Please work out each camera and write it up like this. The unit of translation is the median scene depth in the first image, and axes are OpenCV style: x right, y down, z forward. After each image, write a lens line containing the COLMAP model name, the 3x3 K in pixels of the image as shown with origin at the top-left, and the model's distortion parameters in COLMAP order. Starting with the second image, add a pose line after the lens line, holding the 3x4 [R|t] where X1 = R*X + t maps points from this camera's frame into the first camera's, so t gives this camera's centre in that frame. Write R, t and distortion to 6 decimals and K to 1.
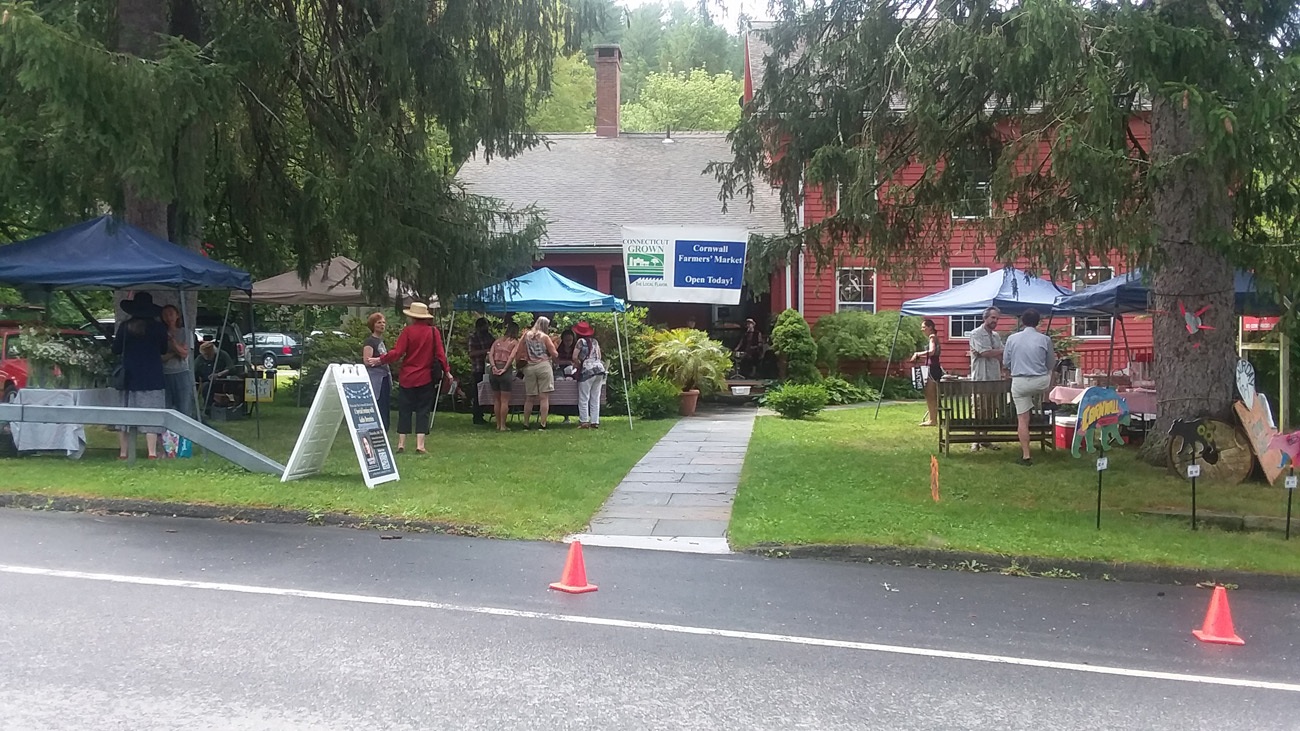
lens RADIAL K [[1117.3, 0, 650.0], [0, 1117.3, 365.5], [0, 0, 1]] dist [0.014758, 0.012275]
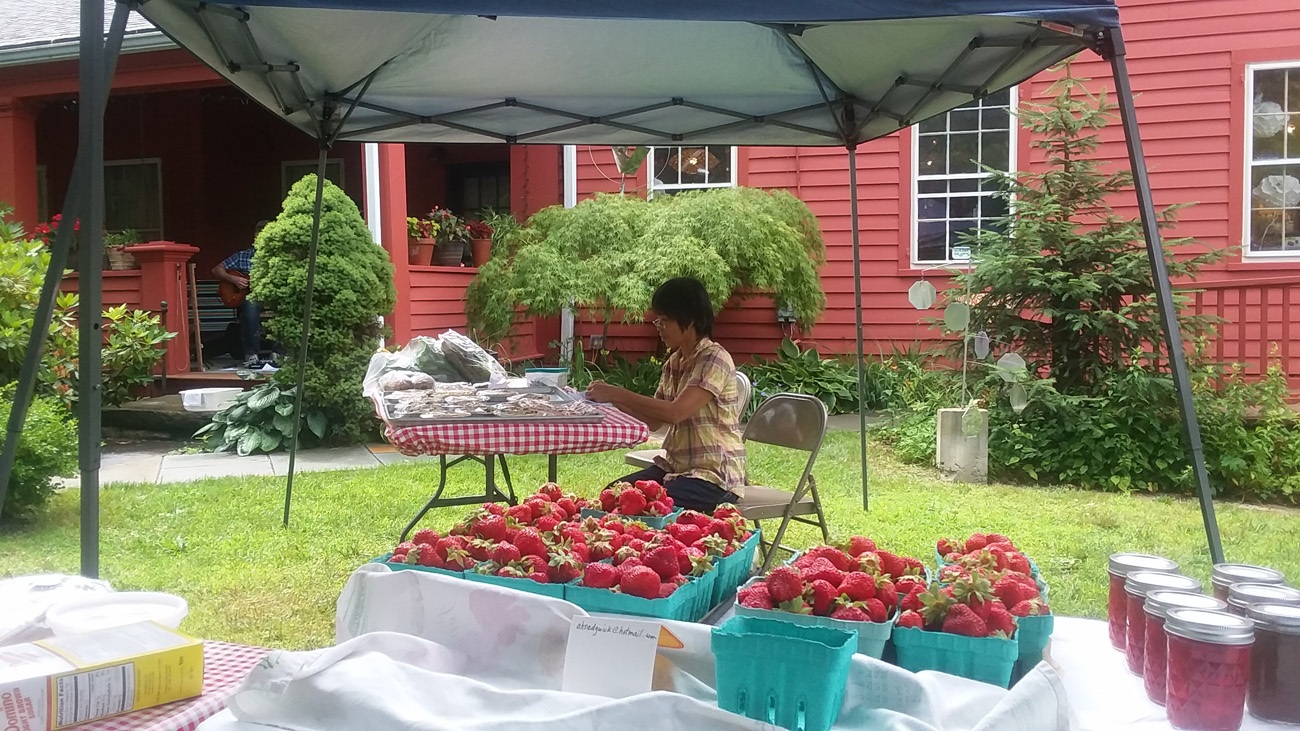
lens RADIAL K [[1117.3, 0, 650.0], [0, 1117.3, 365.5], [0, 0, 1]] dist [0.014758, 0.012275]
pose [[0.968151, 0.002235, -0.250358, 0.313857], [0.005668, 0.999508, 0.030844, 0.000244], [0.250304, -0.031280, 0.967662, 0.652118]]
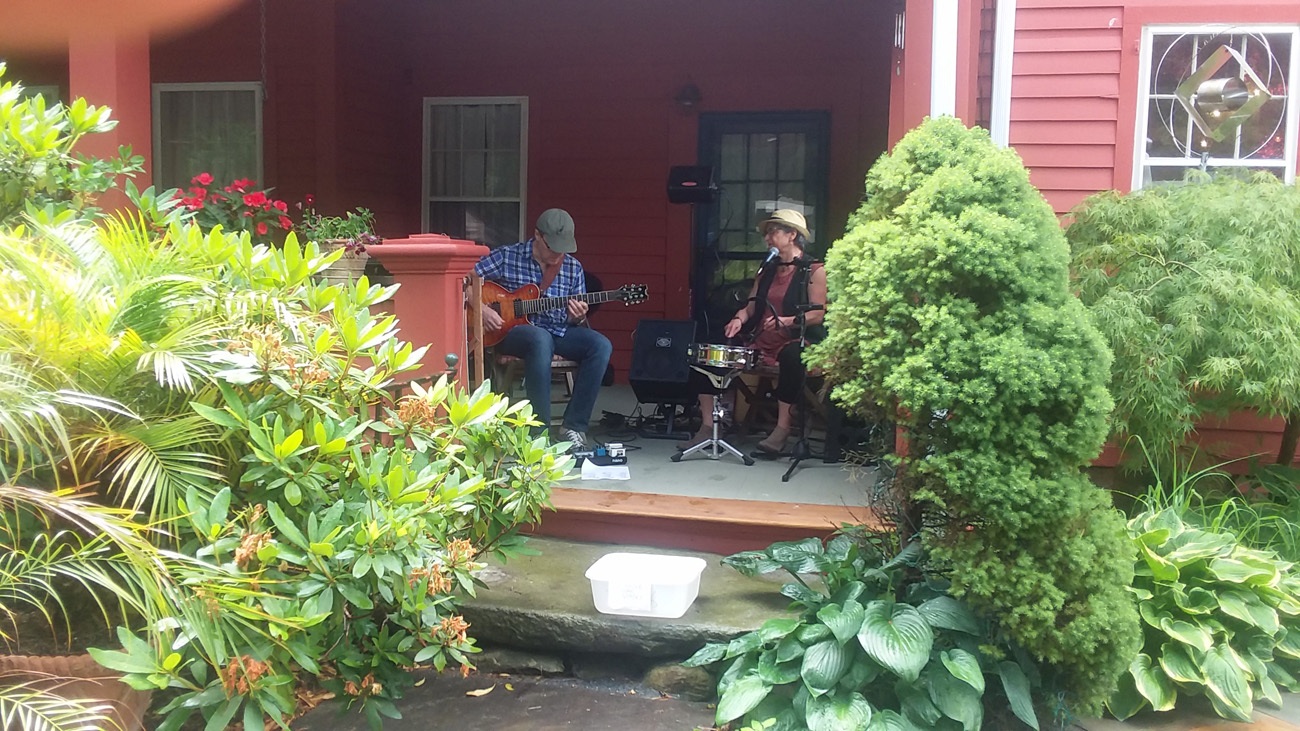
lens RADIAL K [[1130.6, 0, 650.0], [0, 1130.6, 365.5], [0, 0, 1]] dist [0.005583, -0.002971]
pose [[0.989238, 0.030526, -0.143098, 0.104186], [-0.022402, 0.998063, 0.058042, -0.022786], [0.144592, -0.054212, 0.988005, 0.802438]]
